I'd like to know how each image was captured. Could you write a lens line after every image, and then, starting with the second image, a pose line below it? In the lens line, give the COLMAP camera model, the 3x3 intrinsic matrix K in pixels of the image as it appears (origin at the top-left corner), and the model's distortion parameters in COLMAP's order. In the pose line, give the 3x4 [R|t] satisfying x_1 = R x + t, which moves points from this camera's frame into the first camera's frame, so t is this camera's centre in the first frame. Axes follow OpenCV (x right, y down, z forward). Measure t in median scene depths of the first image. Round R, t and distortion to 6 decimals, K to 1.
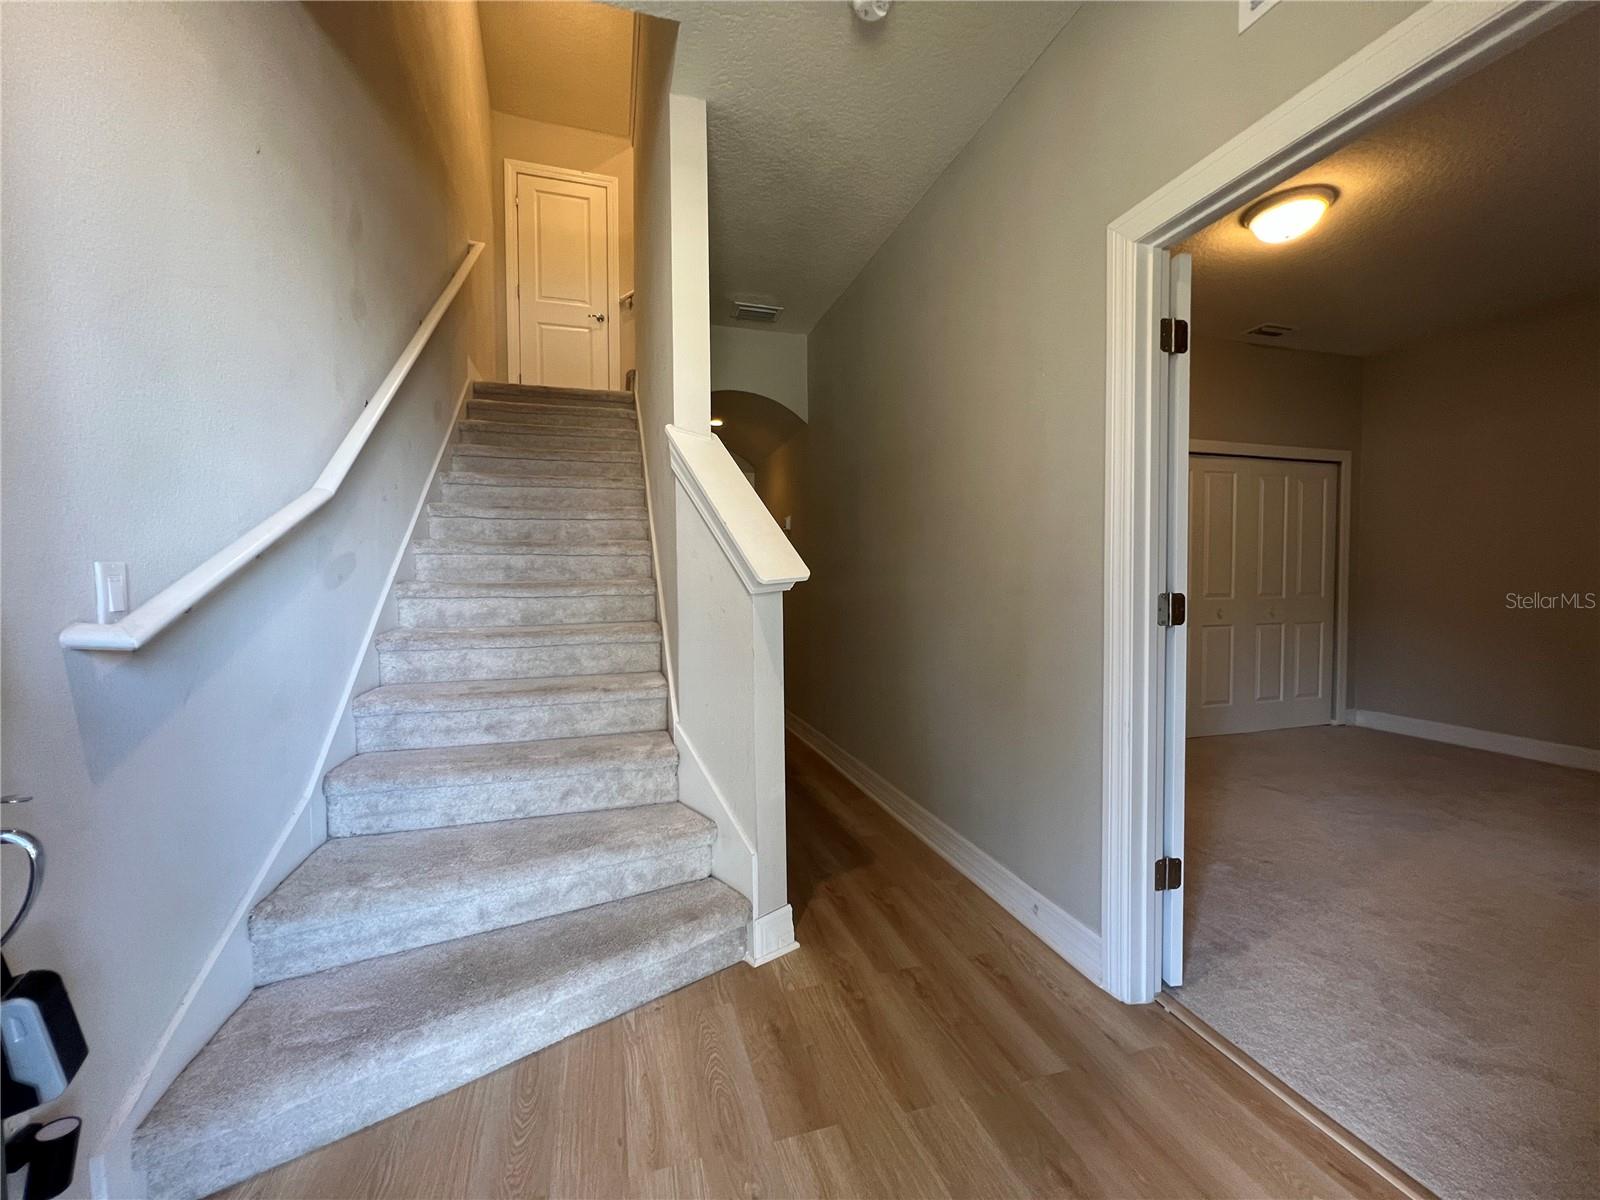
lens RADIAL K [[642.2, 0, 803.0], [0, 642.2, 600.1], [0, 0, 1]] dist [0.001155, 0.000152]
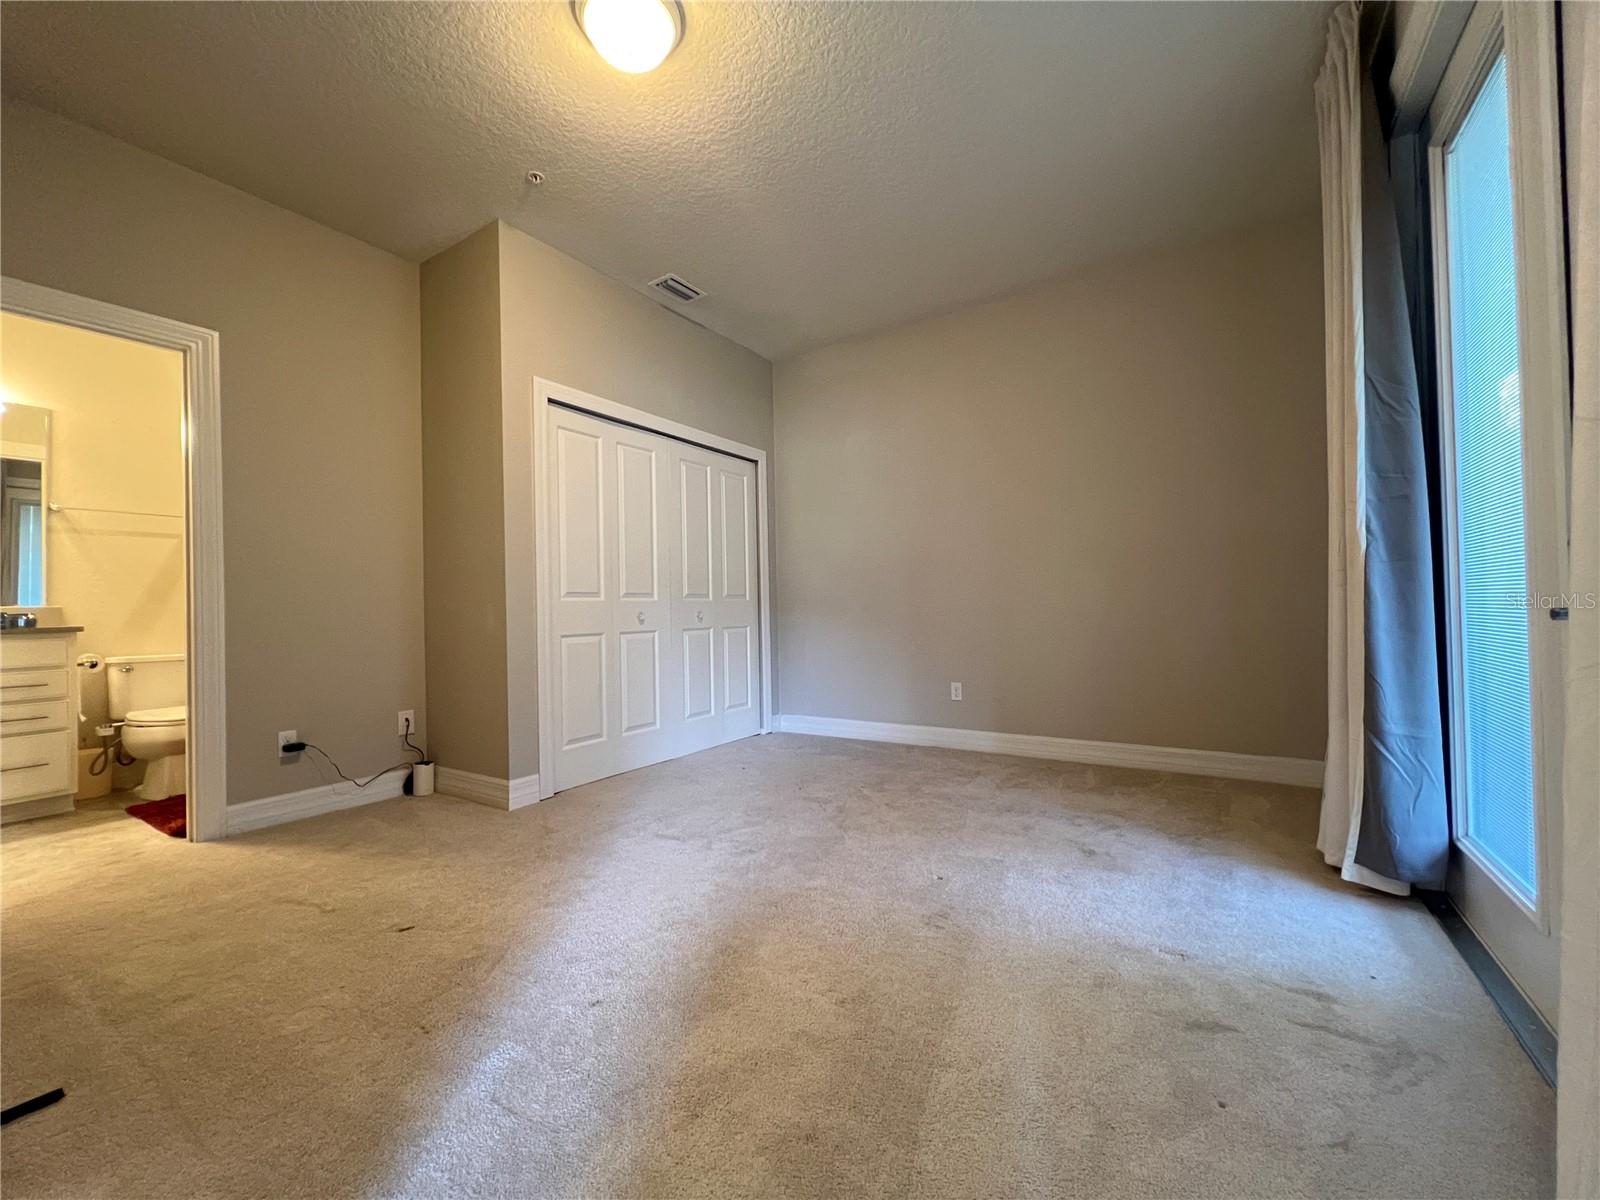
lens RADIAL K [[642.2, 0, 799.7], [0, 642.2, 599.5], [0, 0, 1]] dist [0.001155, 0.000152]
pose [[0.771216, -0.001523, 0.636572, 0.267389], [0.039223, 0.998211, -0.045131, 0.040868], [-0.635364, 0.059774, 0.769896, 0.224250]]
